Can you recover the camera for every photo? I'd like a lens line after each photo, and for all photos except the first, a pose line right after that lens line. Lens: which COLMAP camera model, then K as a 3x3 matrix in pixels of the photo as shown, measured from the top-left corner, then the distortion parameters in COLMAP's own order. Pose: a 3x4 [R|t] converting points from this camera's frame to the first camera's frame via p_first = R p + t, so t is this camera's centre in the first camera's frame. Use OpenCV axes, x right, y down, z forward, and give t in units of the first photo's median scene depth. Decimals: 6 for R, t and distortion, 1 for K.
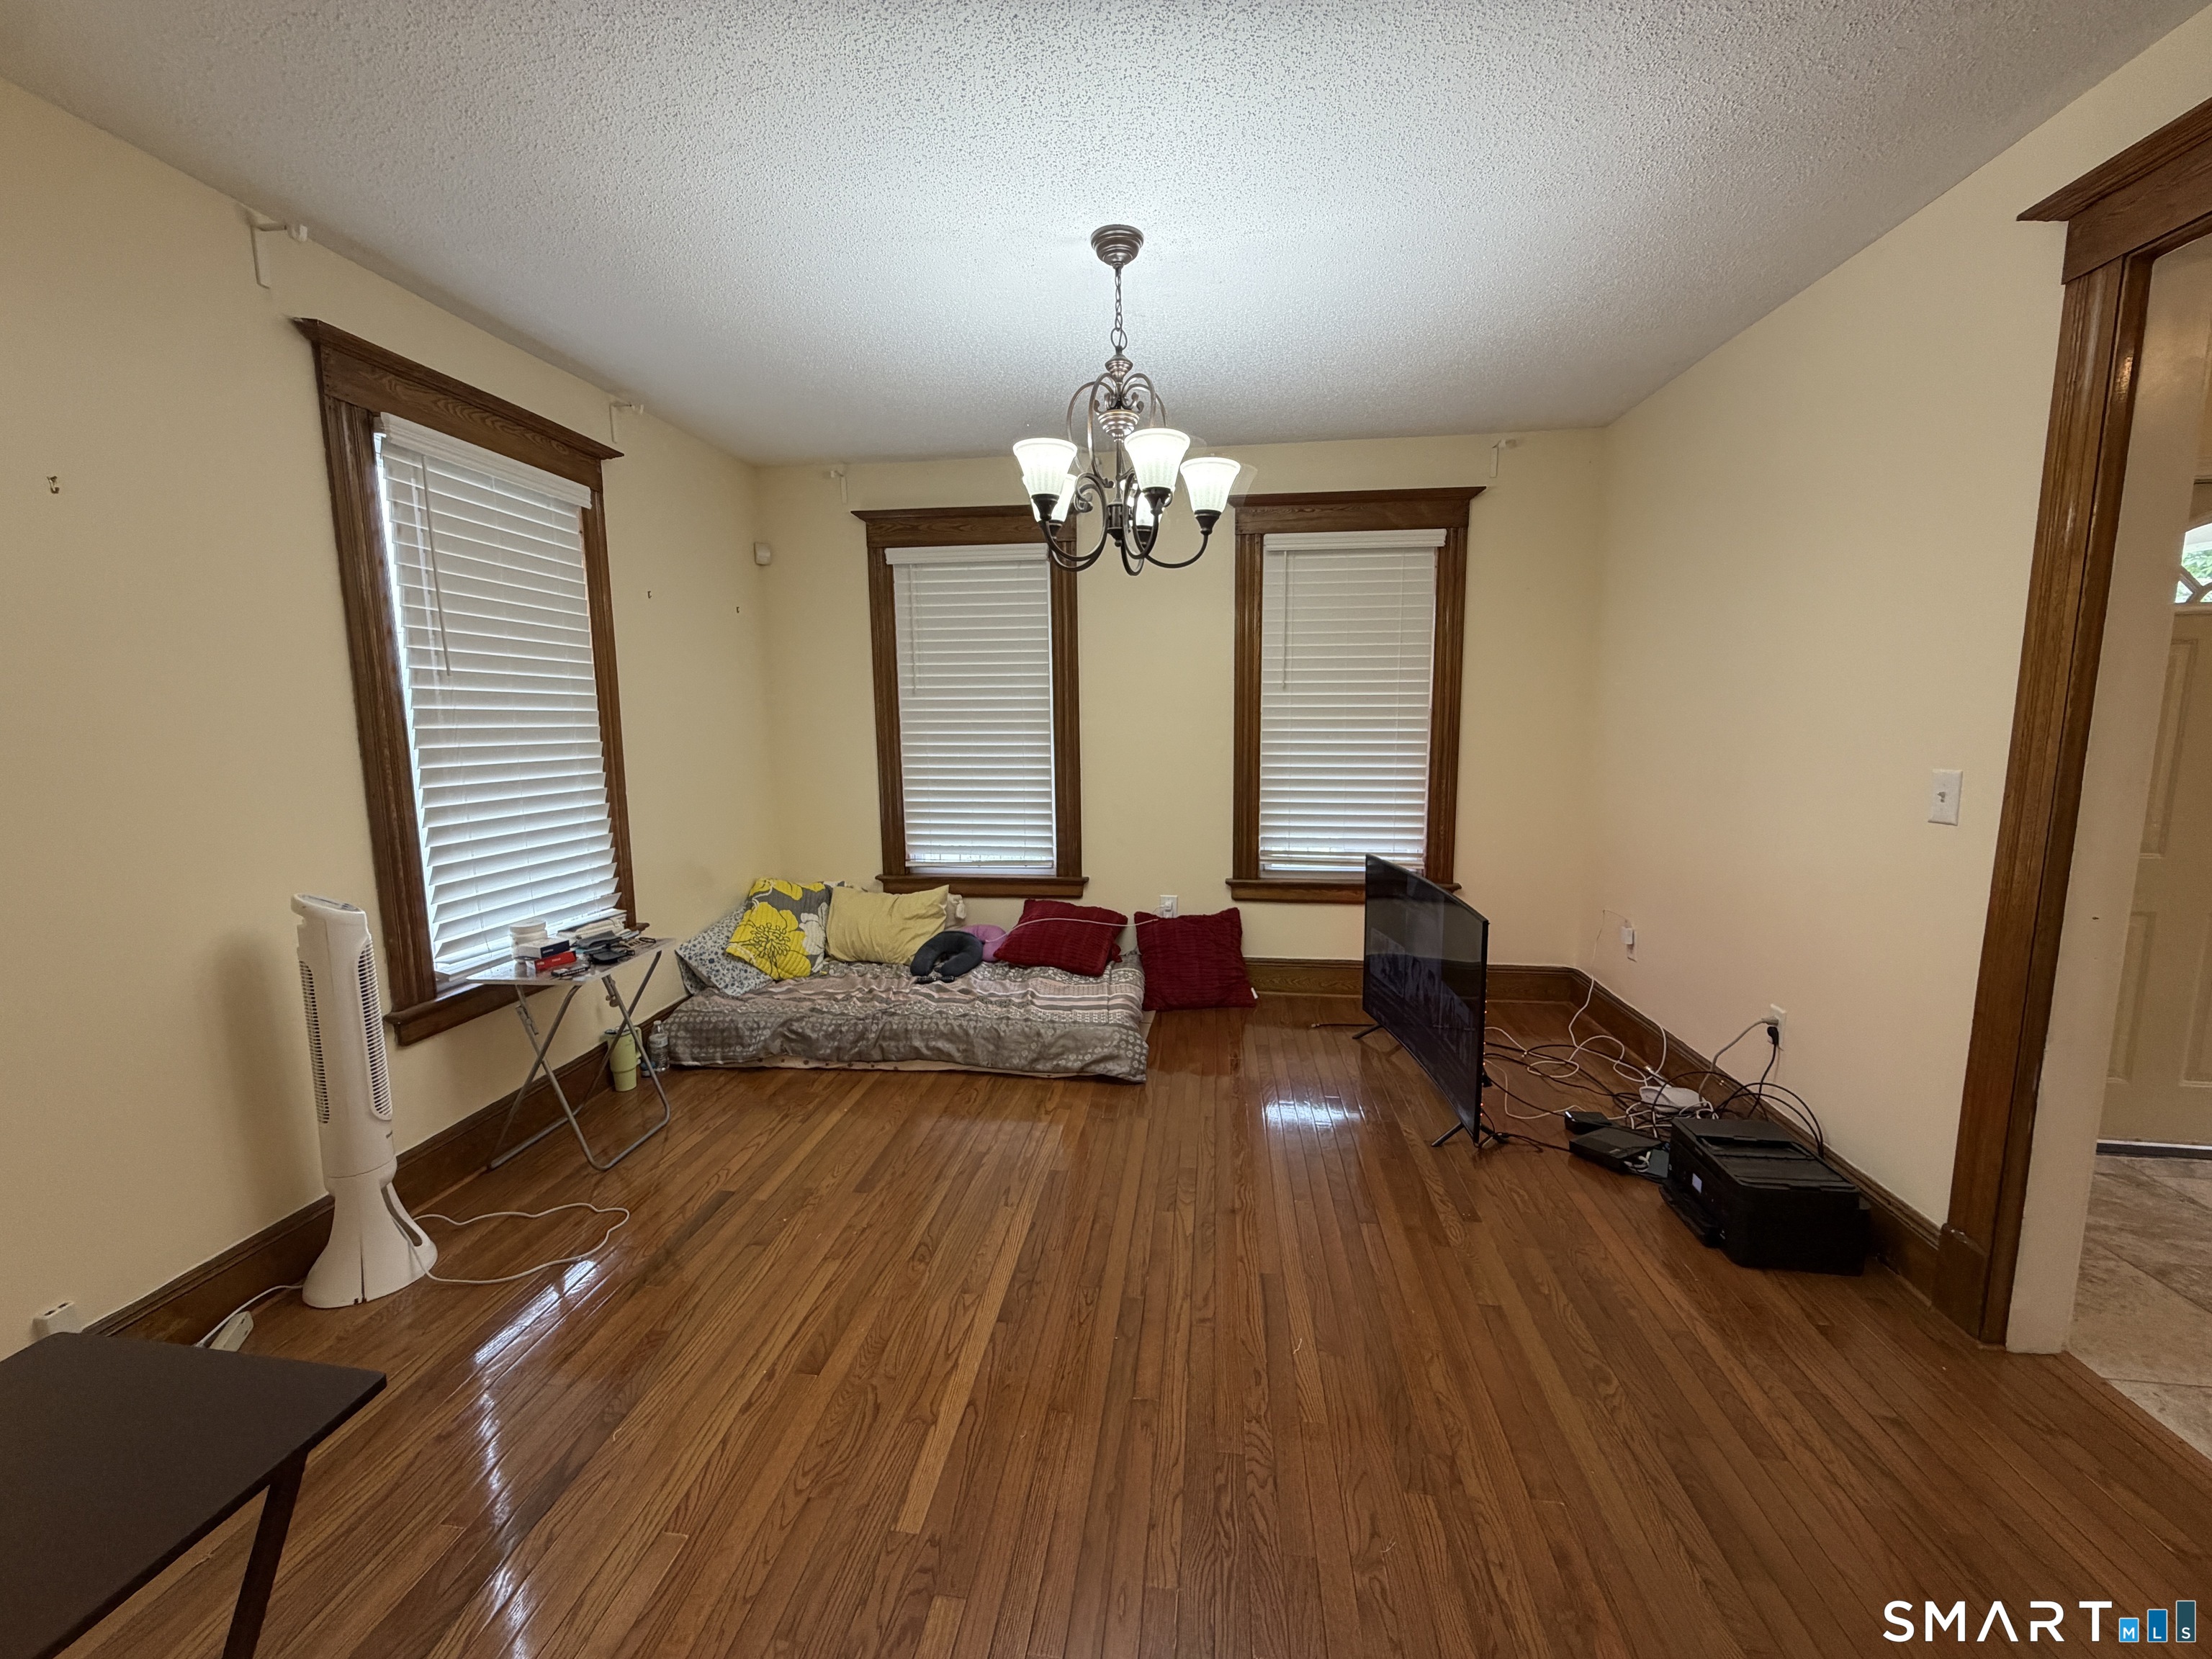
lens RADIAL K [[884.3, 0, 1103.2], [0, 884.3, 826.2], [0, 0, 1]] dist [-0.000488, -0.000145]
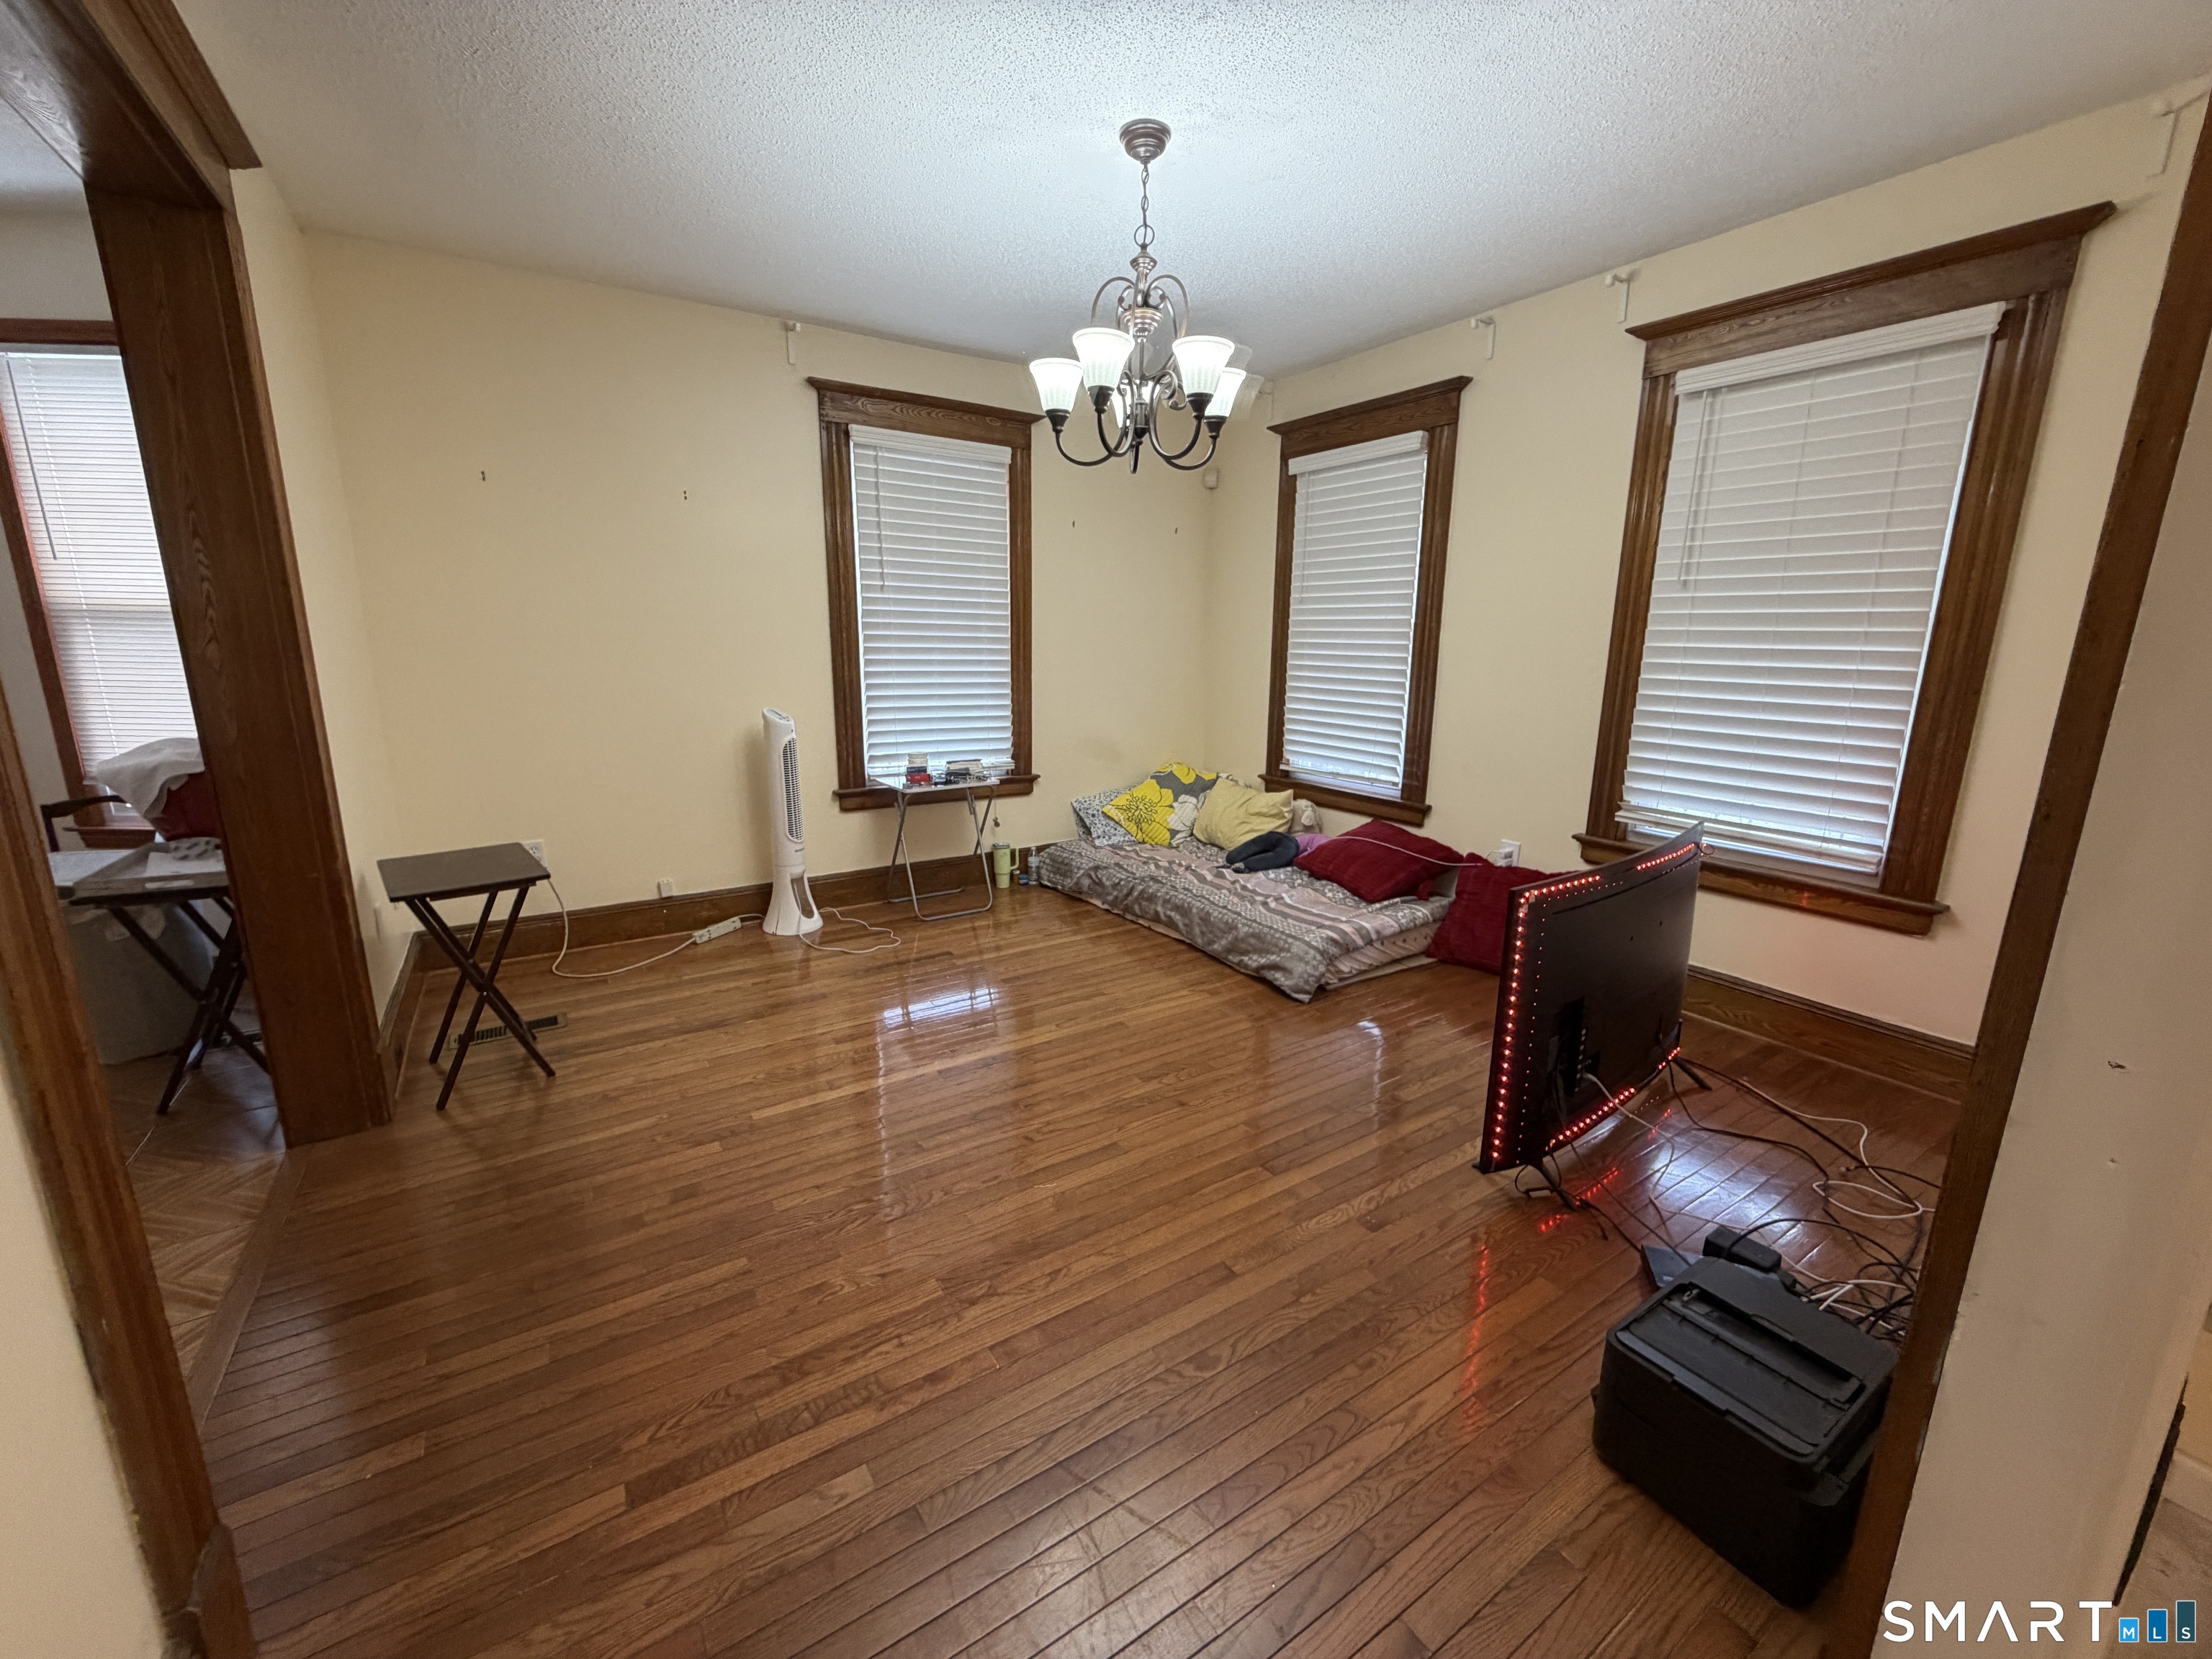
lens RADIAL K [[884.3, 0, 1107.7], [0, 884.3, 834.6], [0, 0, 1]] dist [-0.000488, -0.000145]
pose [[0.647648, 0.182448, -0.739774, 0.533193], [-0.114203, 0.983185, 0.142498, -0.005558], [0.753333, -0.007804, 0.657593, 0.176428]]
